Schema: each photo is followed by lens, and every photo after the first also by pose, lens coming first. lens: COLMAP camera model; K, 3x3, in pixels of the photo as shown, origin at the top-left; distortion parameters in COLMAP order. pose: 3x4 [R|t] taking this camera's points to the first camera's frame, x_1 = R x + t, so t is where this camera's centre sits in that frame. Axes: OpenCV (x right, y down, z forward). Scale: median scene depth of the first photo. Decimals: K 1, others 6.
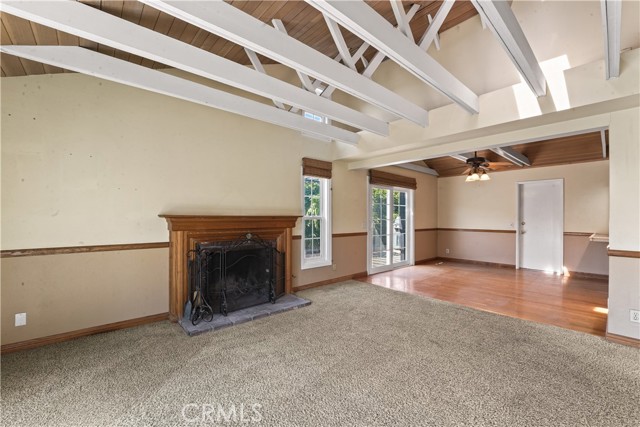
lens RADIAL K [[265.9, 0, 321.6], [0, 265.9, 216.6], [0, 0, 1]] dist [-0.025504, 0.002728]
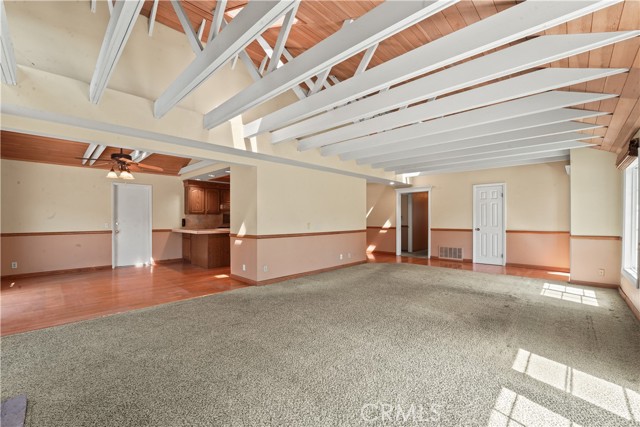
lens RADIAL K [[265.9, 0, 313.7], [0, 265.9, 216.0], [0, 0, 1]] dist [-0.025504, 0.002728]
pose [[-0.059470, 0.005003, 0.998218, -0.382421], [-0.003630, 0.999980, -0.005229, 0.000307], [-0.998224, -0.003935, -0.059450, 0.361224]]
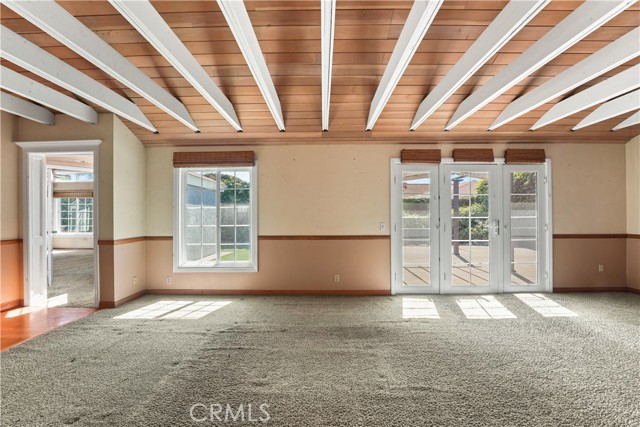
lens RADIAL K [[265.9, 0, 318.0], [0, 265.9, 212.1], [0, 0, 1]] dist [-0.025504, 0.002728]
pose [[-0.668724, -0.006939, -0.743478, 0.644086], [0.002716, 0.999927, -0.011775, -0.002728], [0.743505, -0.009893, -0.668657, 0.225592]]
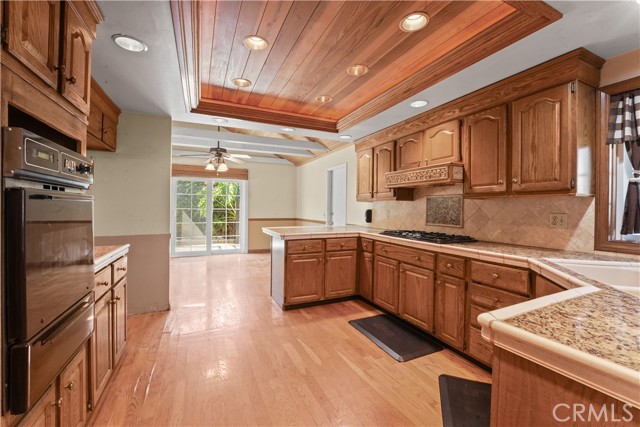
lens RADIAL K [[265.9, 0, 317.7], [0, 265.9, 210.3], [0, 0, 1]] dist [-0.025504, 0.002728]
pose [[0.954992, 0.006692, -0.296556, 1.233202], [-0.003464, 0.999929, 0.011408, 0.005026], [0.296612, -0.009868, 0.954947, 0.131043]]
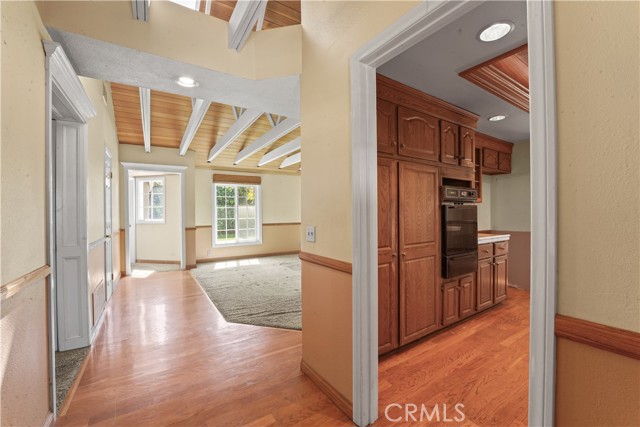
lens RADIAL K [[265.9, 0, 320.1], [0, 265.9, 212.9], [0, 0, 1]] dist [-0.025504, 0.002728]
pose [[-0.133923, -0.002330, -0.990989, 1.540668], [0.009919, 0.999944, -0.003692, 0.008331], [0.990942, -0.010324, -0.133892, 0.060610]]
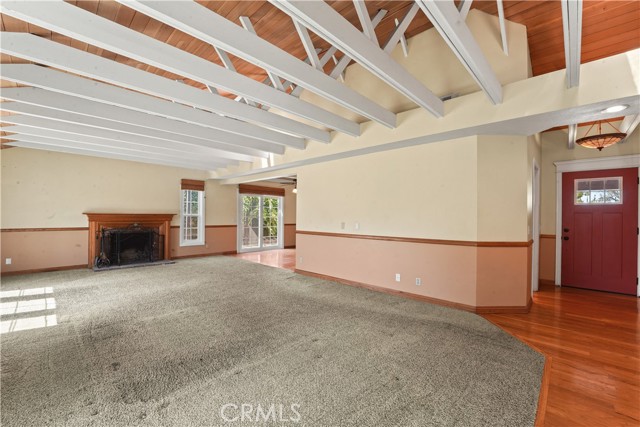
lens RADIAL K [[265.9, 0, 319.0], [0, 265.9, 217.7], [0, 0, 1]] dist [-0.025504, 0.002728]
pose [[0.996606, 0.004883, 0.082179, 0.567251], [-0.005668, 0.999941, 0.009321, -0.000563], [-0.082129, -0.009755, 0.996574, -0.622389]]
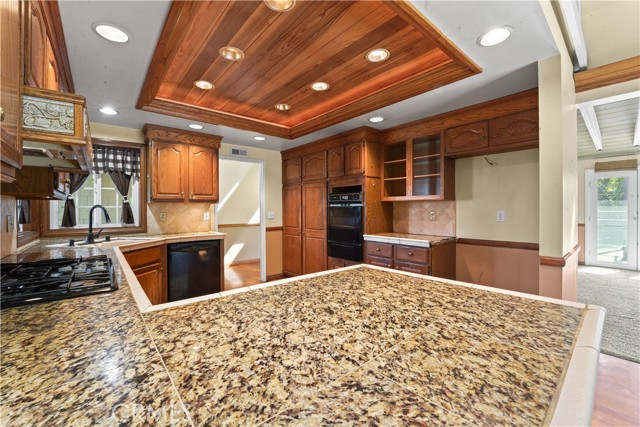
lens RADIAL K [[265.9, 0, 318.0], [0, 265.9, 211.0], [0, 0, 1]] dist [-0.025504, 0.002728]
pose [[-0.999822, -0.002601, 0.018670, 1.025934], [-0.002599, 0.999997, 0.000110, 0.006097], [-0.018671, 0.000061, -0.999826, 0.982990]]
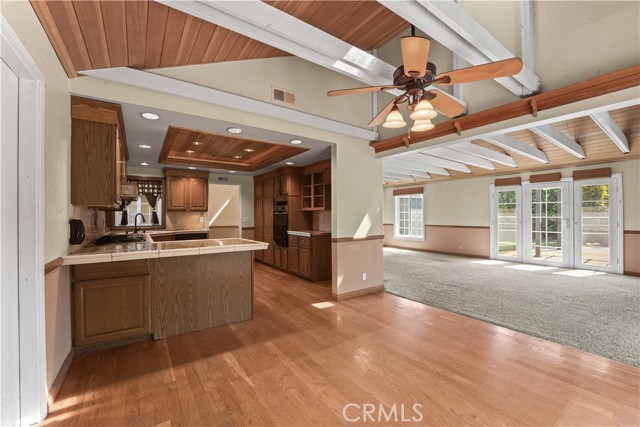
lens RADIAL K [[265.9, 0, 317.2], [0, 265.9, 213.9], [0, 0, 1]] dist [-0.025504, 0.002728]
pose [[-0.992784, -0.001935, 0.119901, 0.673198], [-0.003070, 0.999952, -0.009284, 0.004465], [-0.119877, -0.009586, -0.992742, 1.392568]]
